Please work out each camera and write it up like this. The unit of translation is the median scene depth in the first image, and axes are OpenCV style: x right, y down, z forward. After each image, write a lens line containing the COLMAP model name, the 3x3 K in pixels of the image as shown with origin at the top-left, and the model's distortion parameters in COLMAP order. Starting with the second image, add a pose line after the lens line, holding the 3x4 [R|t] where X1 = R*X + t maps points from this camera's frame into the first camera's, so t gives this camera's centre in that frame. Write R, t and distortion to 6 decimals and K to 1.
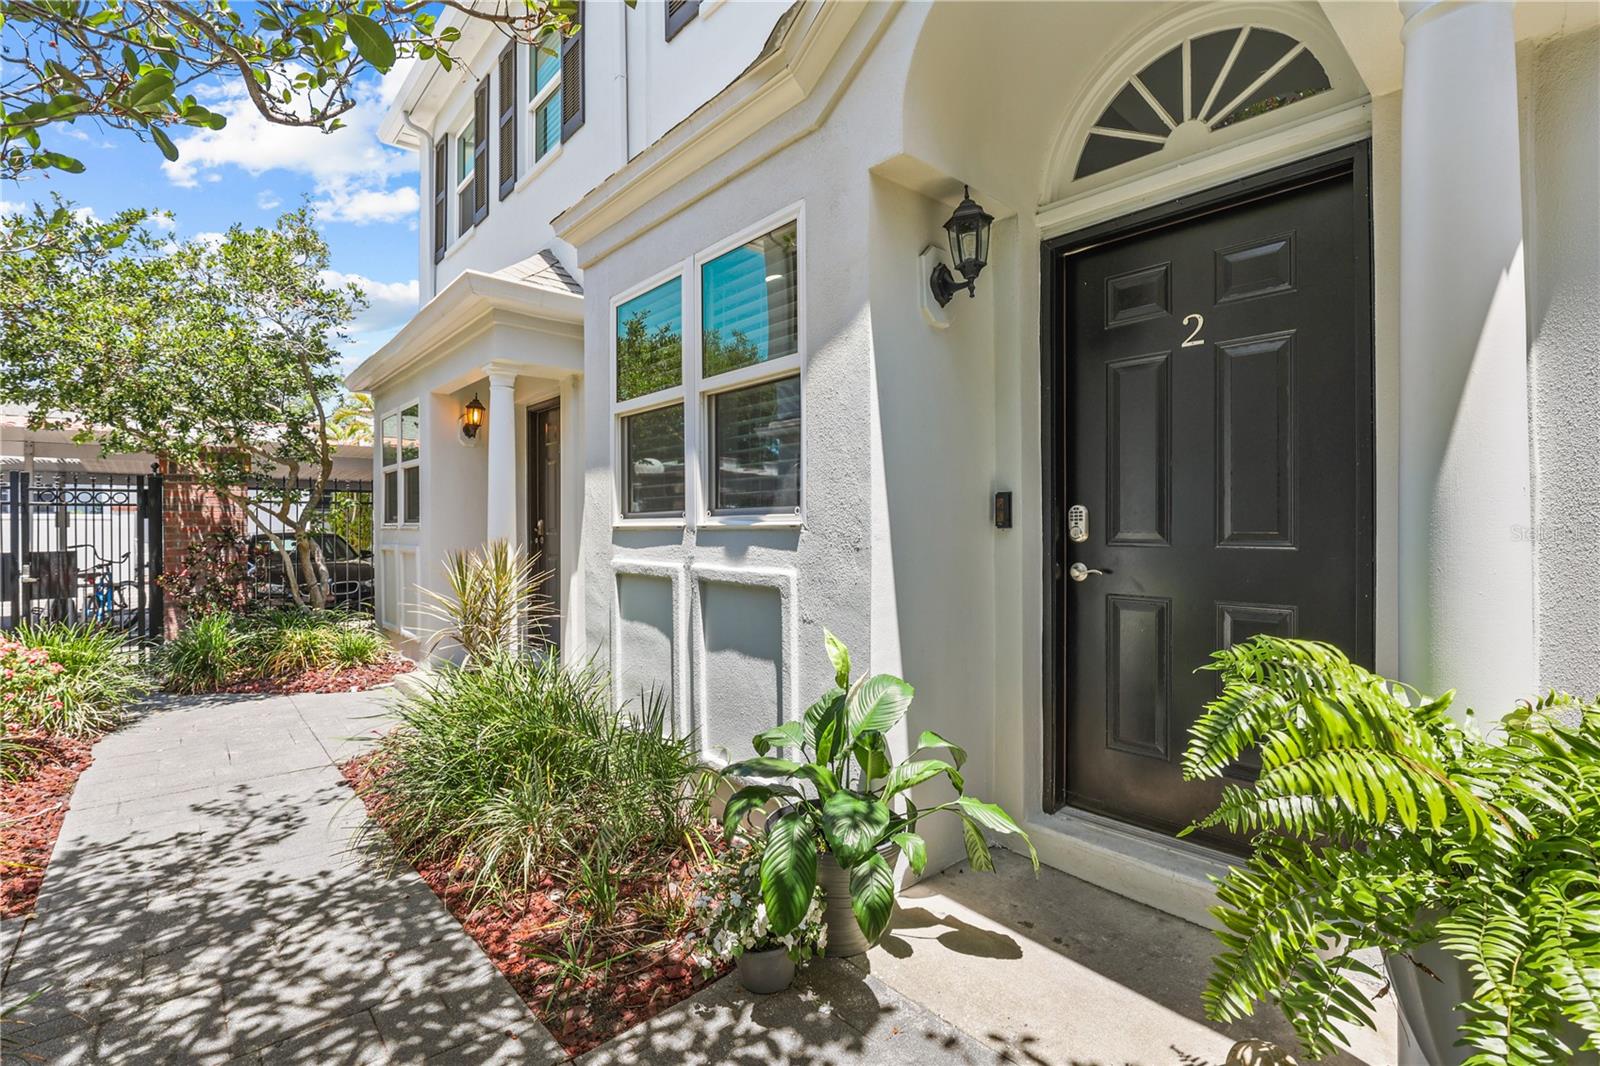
lens RADIAL K [[729.0, 0, 795.4], [0, 729.0, 528.7], [0, 0, 1]] dist [-0.018079, 0.000030]
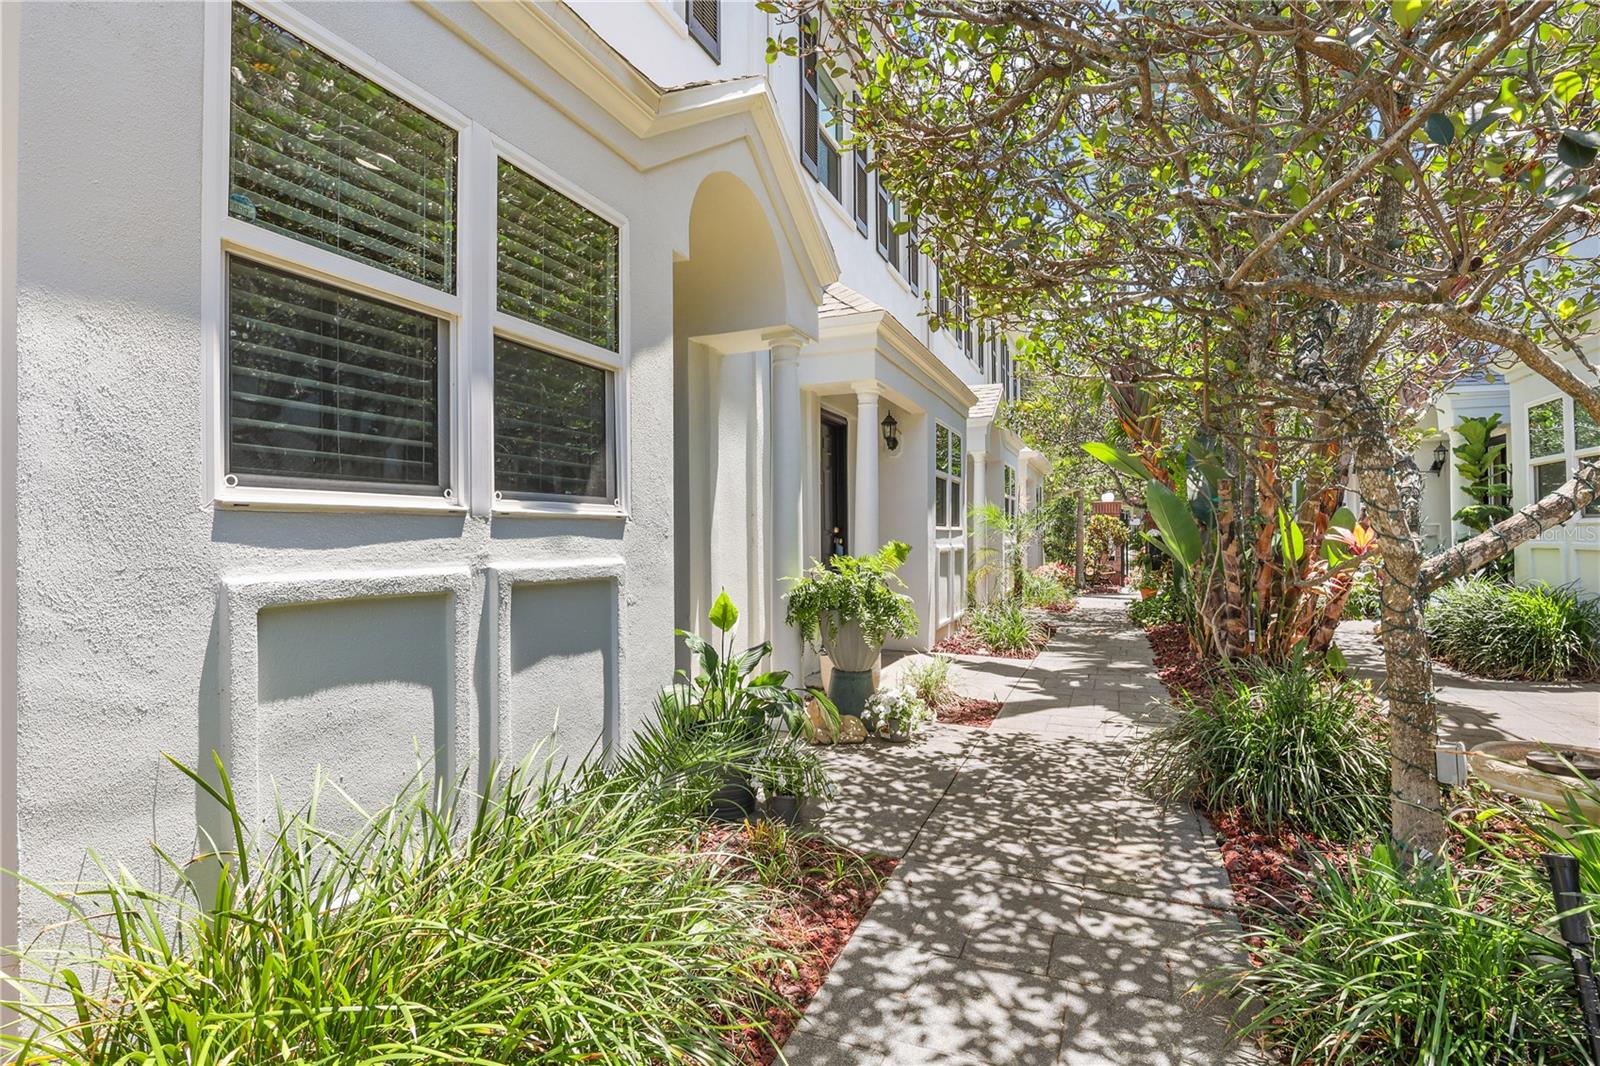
lens RADIAL K [[749.5, 0, 800.0], [0, 749.5, 533.0], [0, 0, 1]] dist [-0.039270, 0.000087]
pose [[-0.433492, 0.004009, 0.901149, -1.334659], [0.000523, 0.999991, -0.004197, 0.029973], [-0.901157, -0.001348, -0.433490, 1.505188]]
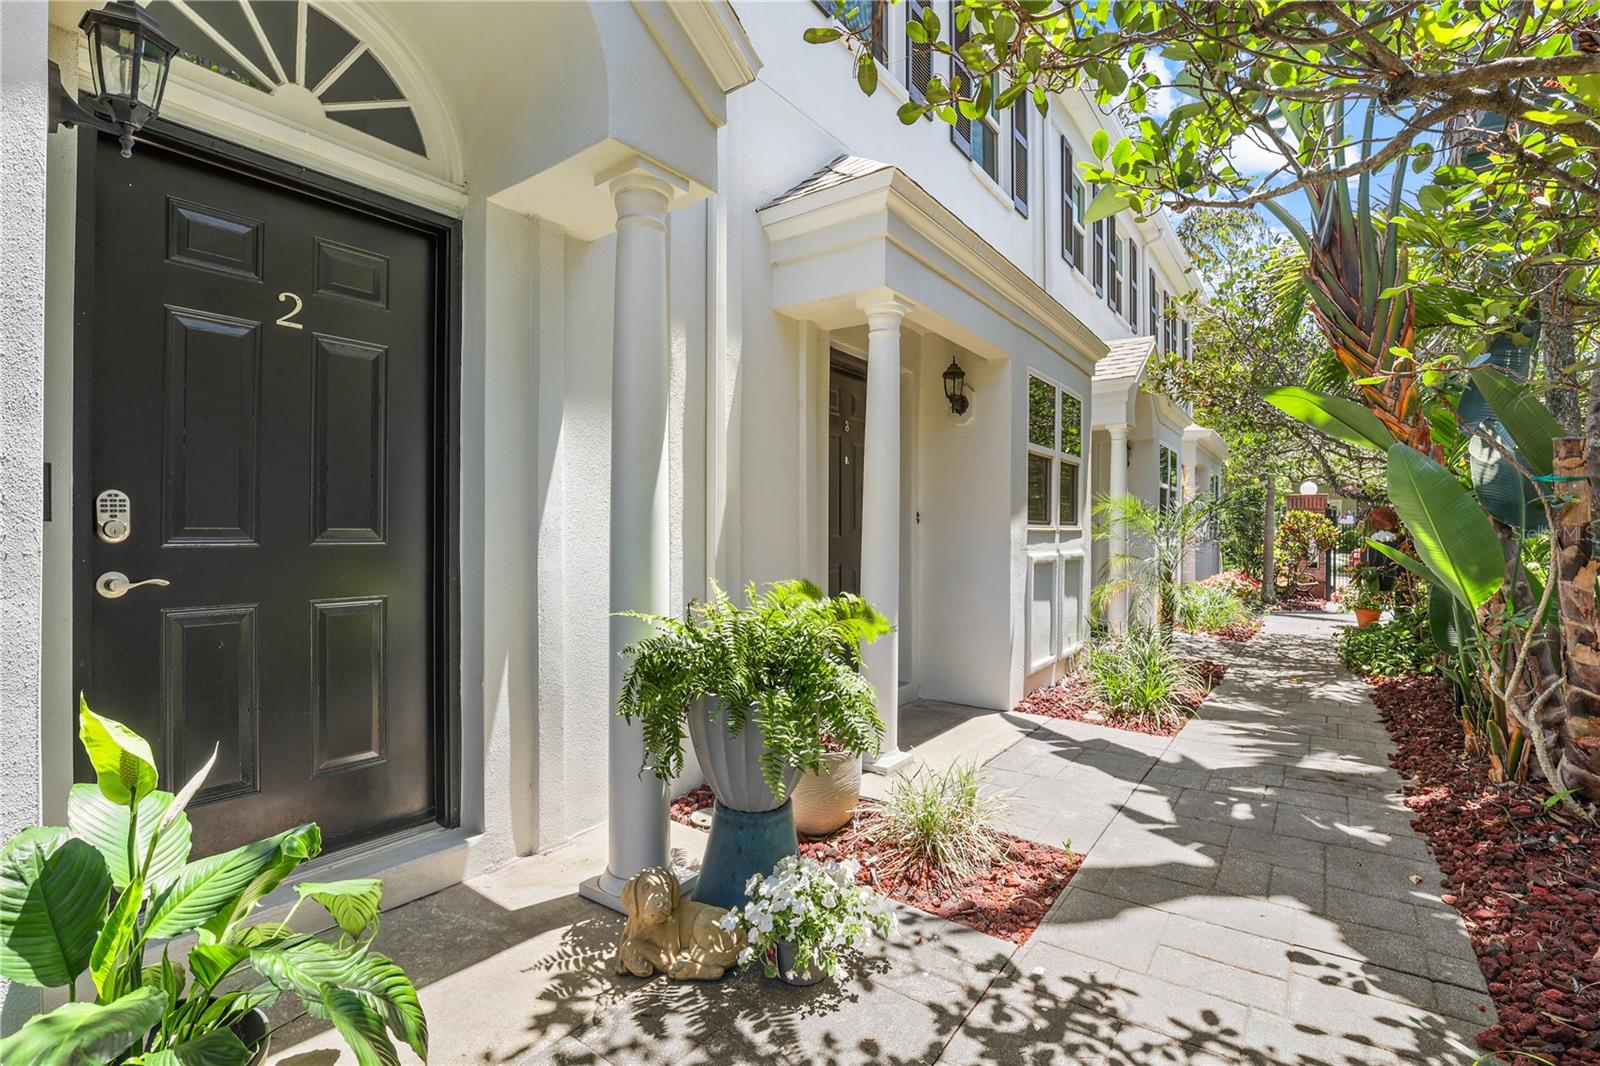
lens RADIAL K [[728.2, 0, 797.6], [0, 728.2, 526.0], [0, 0, 1]] dist [-0.031764, -0.000262]
pose [[-0.220089, 0.002355, 0.975477, -0.433430], [-0.009423, 0.999945, -0.004540, -0.000583], [-0.975434, -0.010191, -0.220055, 0.507929]]
